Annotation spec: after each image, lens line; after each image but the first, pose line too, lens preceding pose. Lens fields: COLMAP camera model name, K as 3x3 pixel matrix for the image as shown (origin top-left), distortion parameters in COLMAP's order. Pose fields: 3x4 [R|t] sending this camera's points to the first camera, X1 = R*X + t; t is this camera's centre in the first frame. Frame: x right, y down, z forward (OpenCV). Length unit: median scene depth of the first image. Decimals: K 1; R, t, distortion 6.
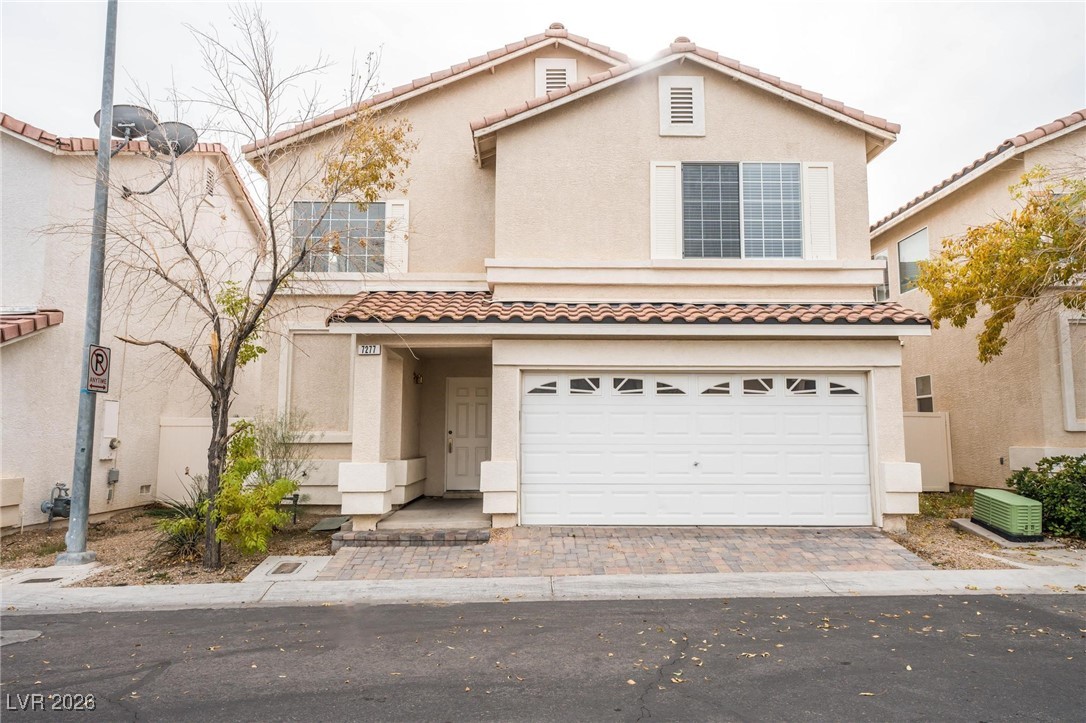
lens RADIAL K [[722.9, 0, 543.2], [0, 722.9, 362.2], [0, 0, 1]] dist [0.010497, 0.002130]
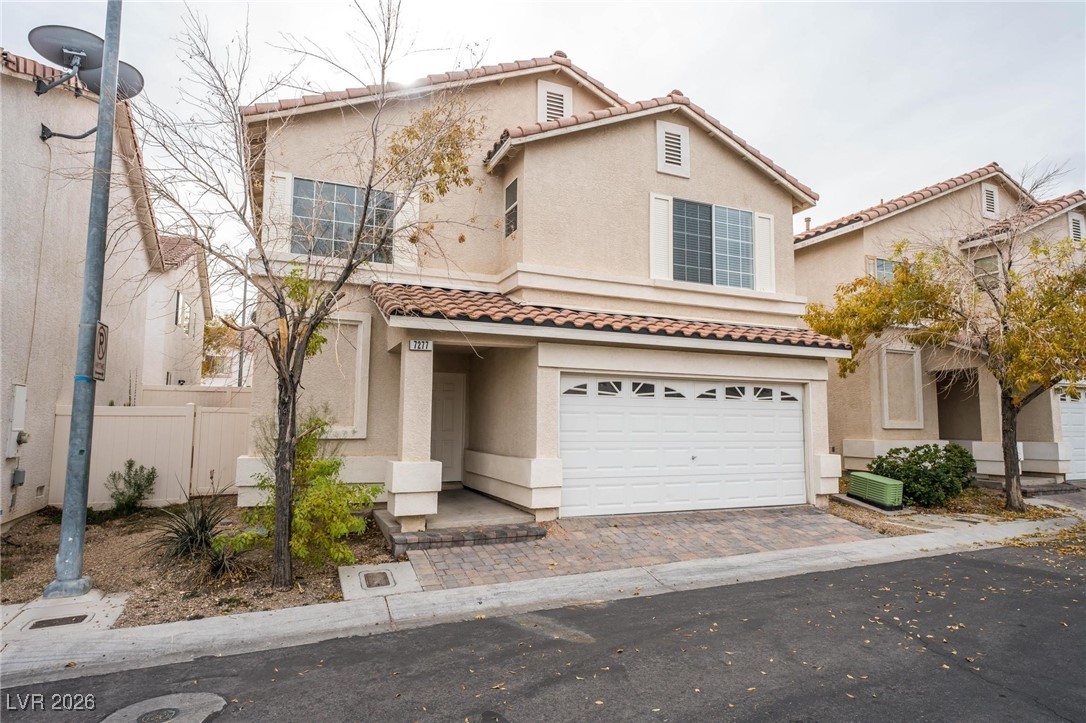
lens RADIAL K [[625.3, 0, 543.0], [0, 625.3, 361.5], [0, 0, 1]] dist [-0.001465, 0.000314]
pose [[0.921810, 0.045038, 0.385018, -0.387383], [-0.049702, 0.998762, 0.002166, -0.005096], [-0.384443, -0.021133, 0.922907, 0.151468]]
